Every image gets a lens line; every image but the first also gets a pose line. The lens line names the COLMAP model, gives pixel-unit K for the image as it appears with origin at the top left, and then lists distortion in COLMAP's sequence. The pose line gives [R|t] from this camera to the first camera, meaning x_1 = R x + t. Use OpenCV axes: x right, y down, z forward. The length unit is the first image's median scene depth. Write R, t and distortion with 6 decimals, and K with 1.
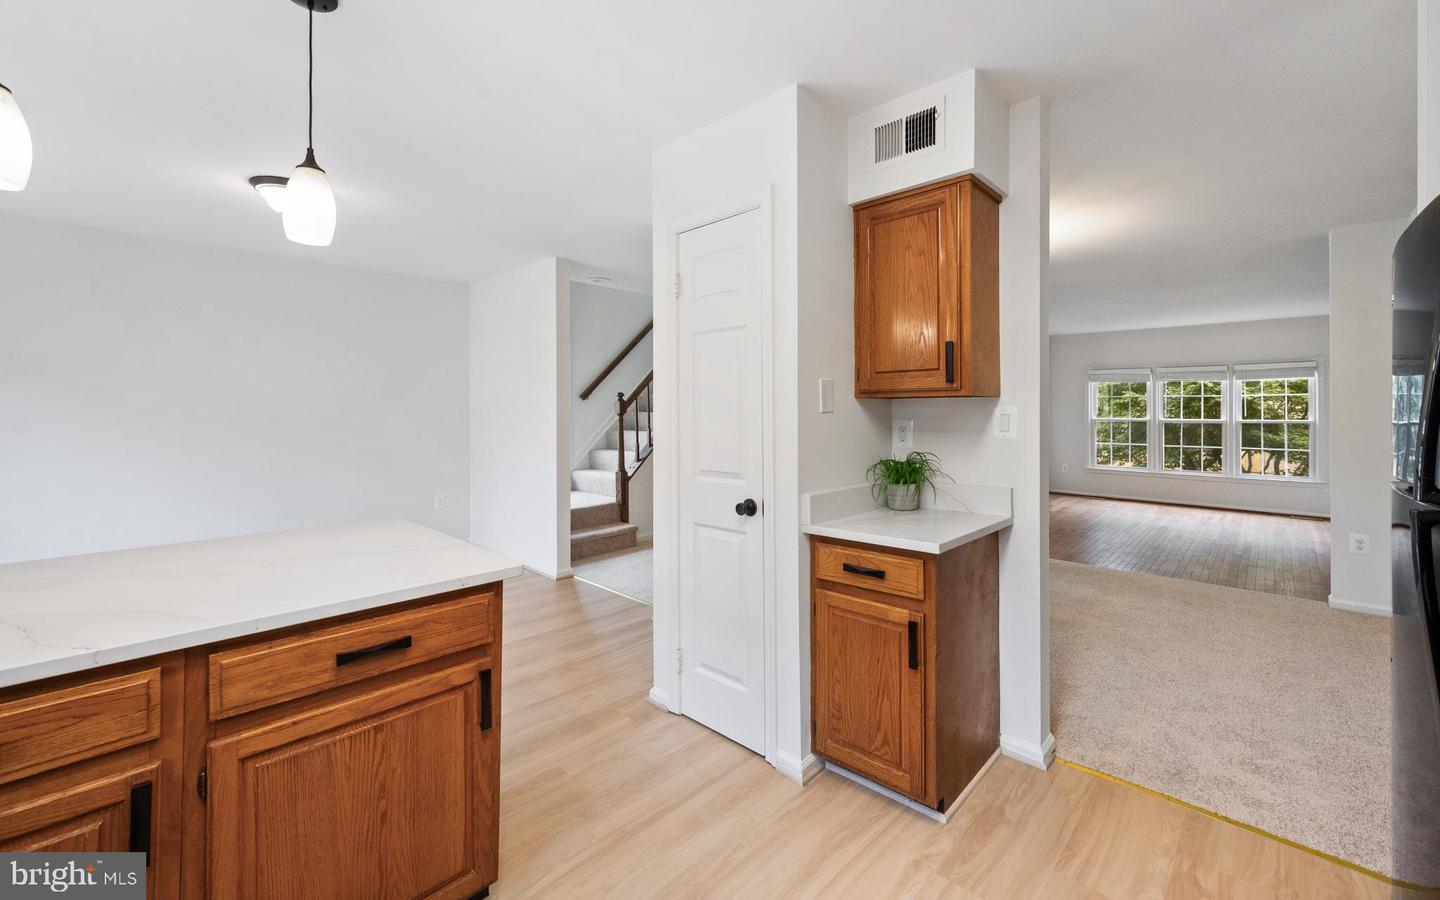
lens RADIAL K [[581.5, 0, 720.9], [0, 581.5, 412.8], [0, 0, 1]] dist [0.001392, 0.000384]
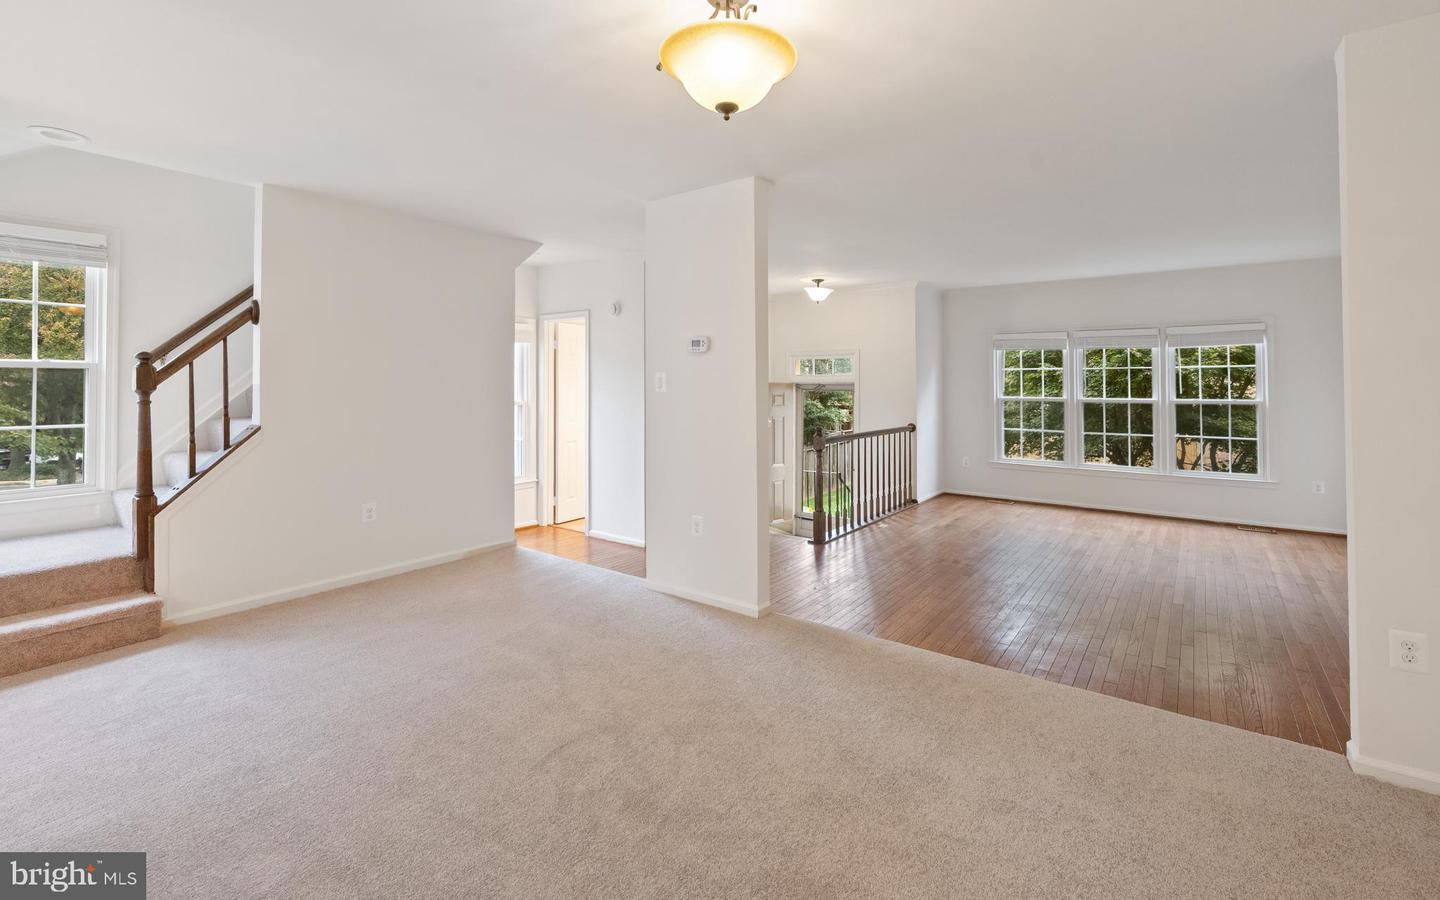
lens RADIAL K [[639.4, 0, 716.8], [0, 639.4, 380.0], [0, 0, 1]] dist [-0.003316, -0.000534]
pose [[0.993506, 0.002244, 0.113756, 0.192589], [-0.000414, 0.999870, -0.016109, 0.000362], [-0.113777, 0.015957, 0.993378, 0.227255]]
